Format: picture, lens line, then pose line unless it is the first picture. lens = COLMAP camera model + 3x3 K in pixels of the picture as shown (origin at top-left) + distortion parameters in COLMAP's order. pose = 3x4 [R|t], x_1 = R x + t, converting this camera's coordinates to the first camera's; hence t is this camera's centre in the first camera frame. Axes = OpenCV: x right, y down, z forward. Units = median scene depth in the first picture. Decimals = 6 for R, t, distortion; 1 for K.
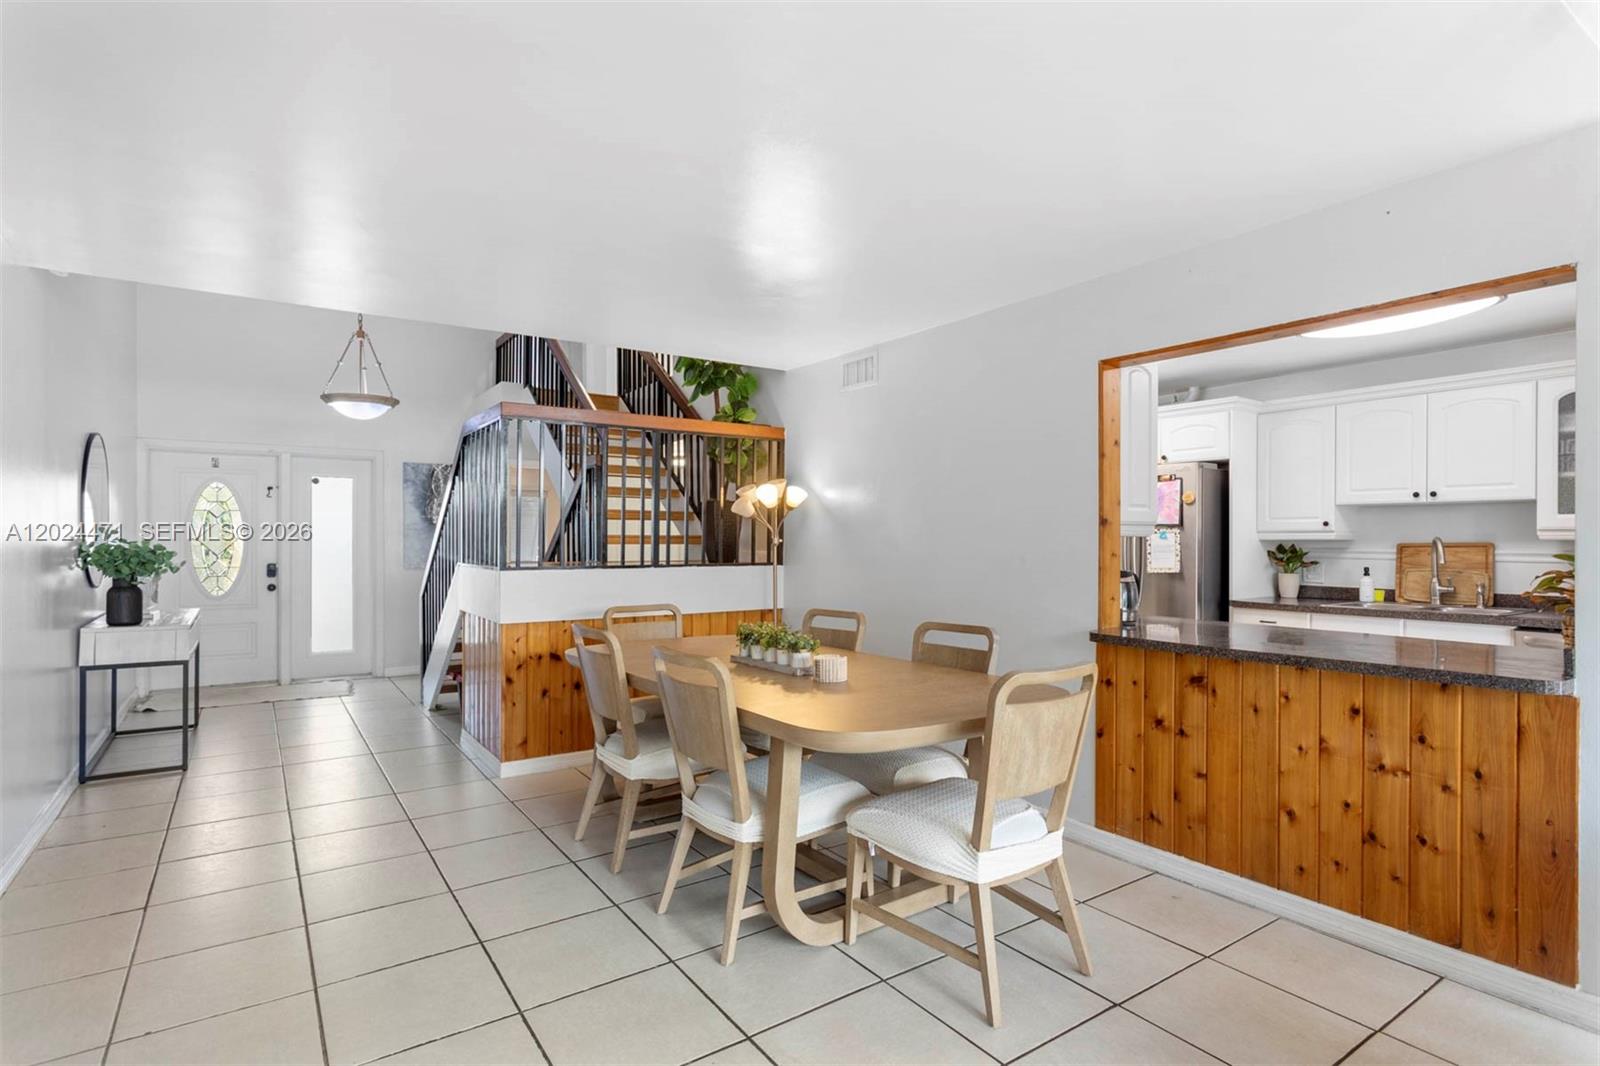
lens RADIAL K [[773.7, 0, 808.9], [0, 773.7, 541.4], [0, 0, 1]] dist [-0.009052, 0.006198]
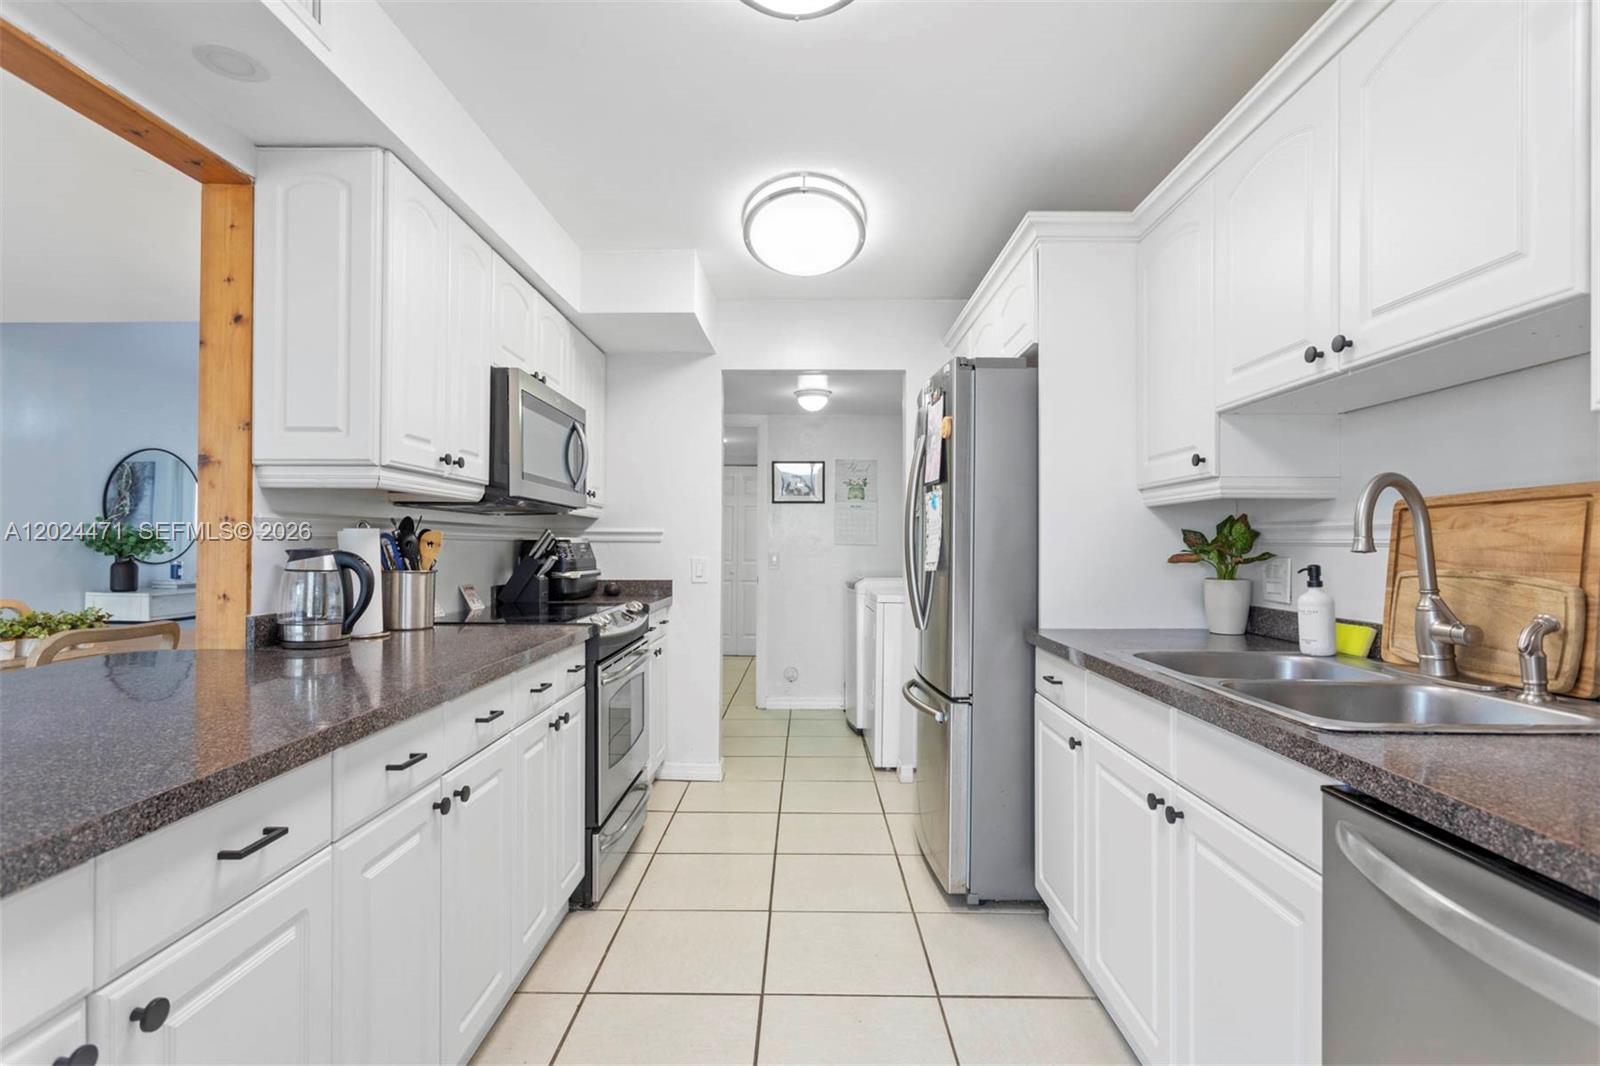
lens RADIAL K [[773.7, 0, 798.2], [0, 773.7, 541.2], [0, 0, 1]] dist [-0.009052, 0.006198]
pose [[0.801968, -0.004462, -0.597350, 1.535371], [-0.000683, 0.999965, -0.008388, 0.051471], [0.597366, 0.007135, 0.801937, 1.101325]]
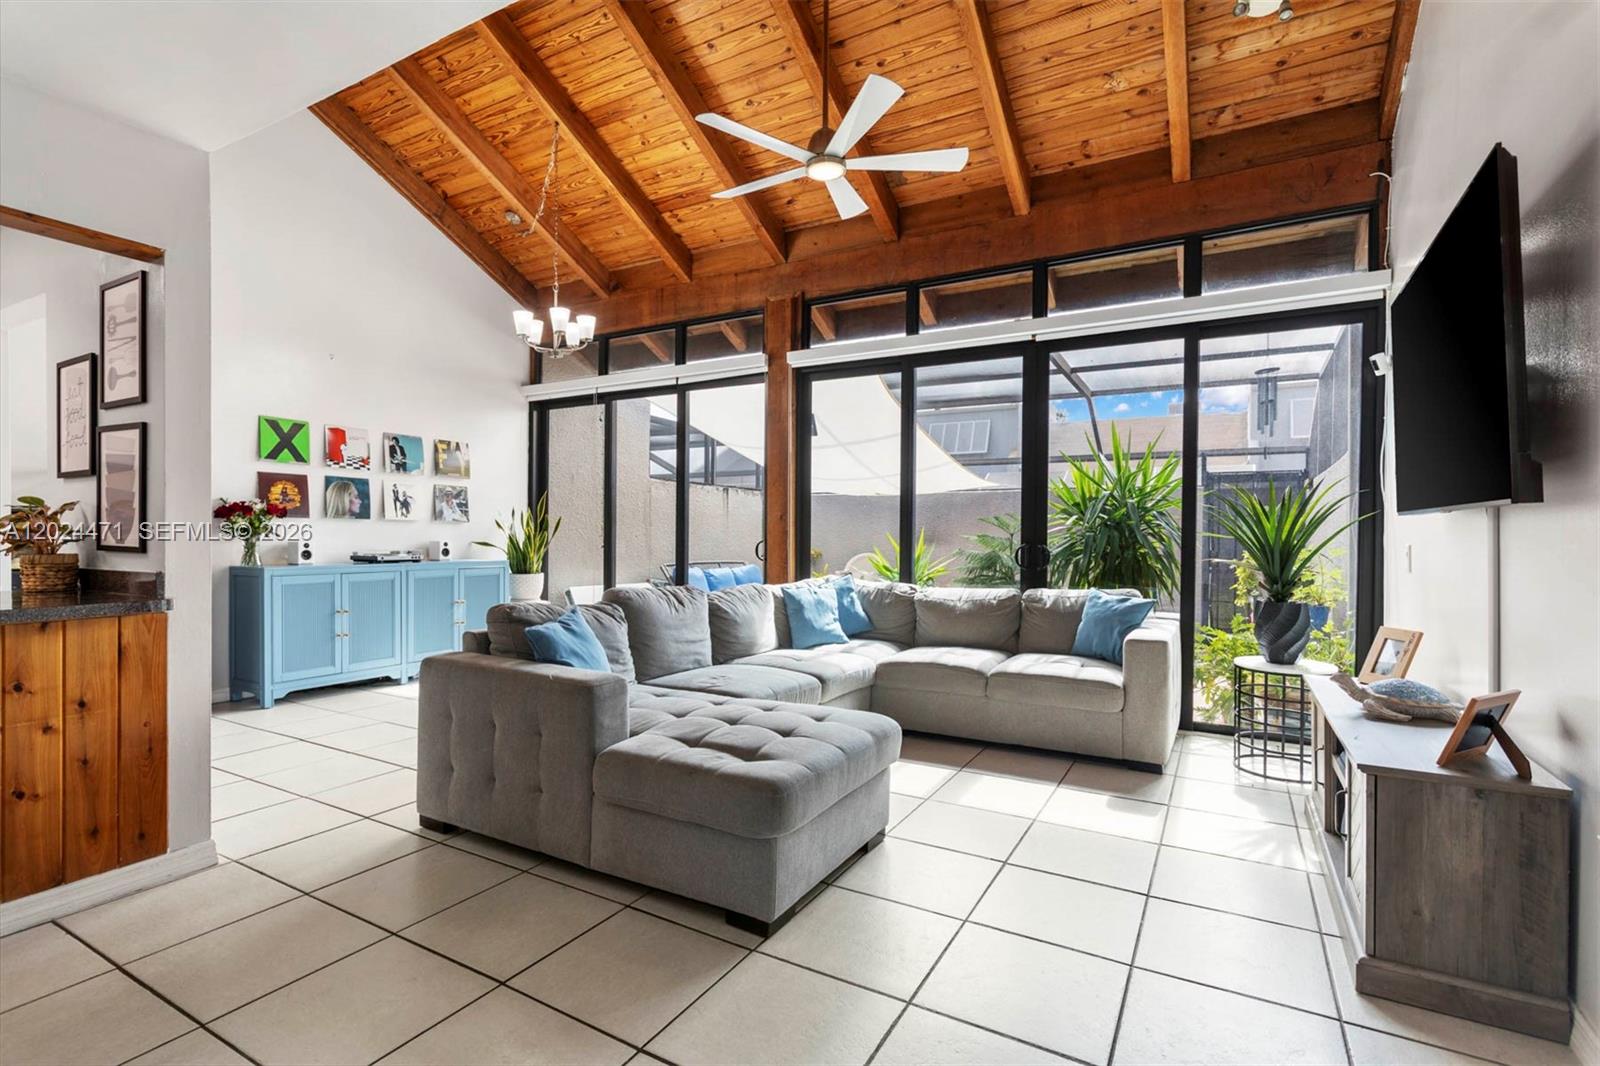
lens RADIAL K [[750.9, 0, 813.3], [0, 750.9, 537.7], [0, 0, 1]] dist [0.004096, 0.001447]
pose [[-0.411189, -0.012567, 0.911464, -0.442911], [-0.007411, 0.999918, 0.010443, 0.059931], [-0.911520, -0.002461, -0.411248, 0.509045]]
